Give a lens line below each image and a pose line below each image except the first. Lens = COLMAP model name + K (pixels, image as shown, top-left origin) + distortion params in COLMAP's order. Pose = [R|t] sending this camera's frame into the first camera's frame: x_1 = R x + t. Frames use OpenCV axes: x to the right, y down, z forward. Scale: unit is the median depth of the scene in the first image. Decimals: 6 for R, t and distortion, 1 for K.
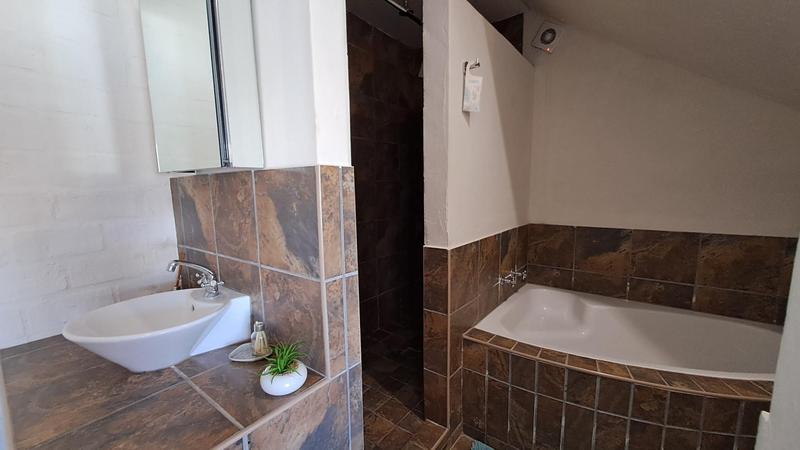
lens RADIAL K [[316.7, 0, 402.1], [0, 316.7, 227.8], [0, 0, 1]] dist [-0.002972, 0.001130]
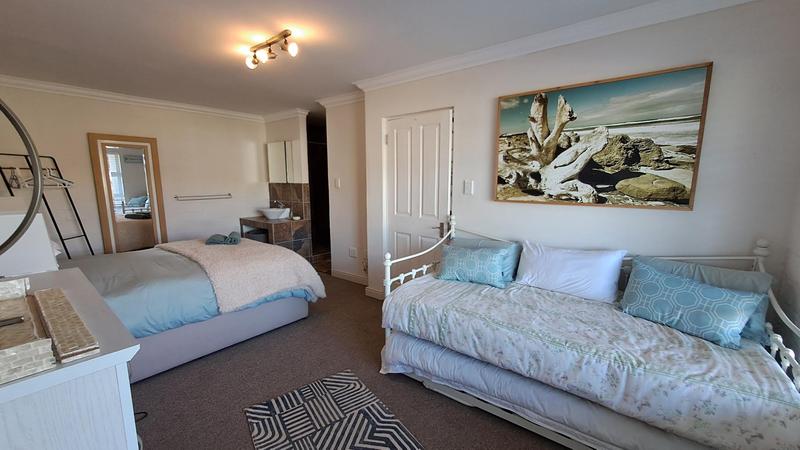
lens RADIAL K [[316.7, 0, 399.7], [0, 316.7, 228.4], [0, 0, 1]] dist [-0.002972, 0.001130]
pose [[0.999732, 0.015553, -0.017126, 1.592206], [-0.015348, 0.999810, 0.012009, 0.530974], [0.017310, -0.011743, 0.999781, -4.684533]]
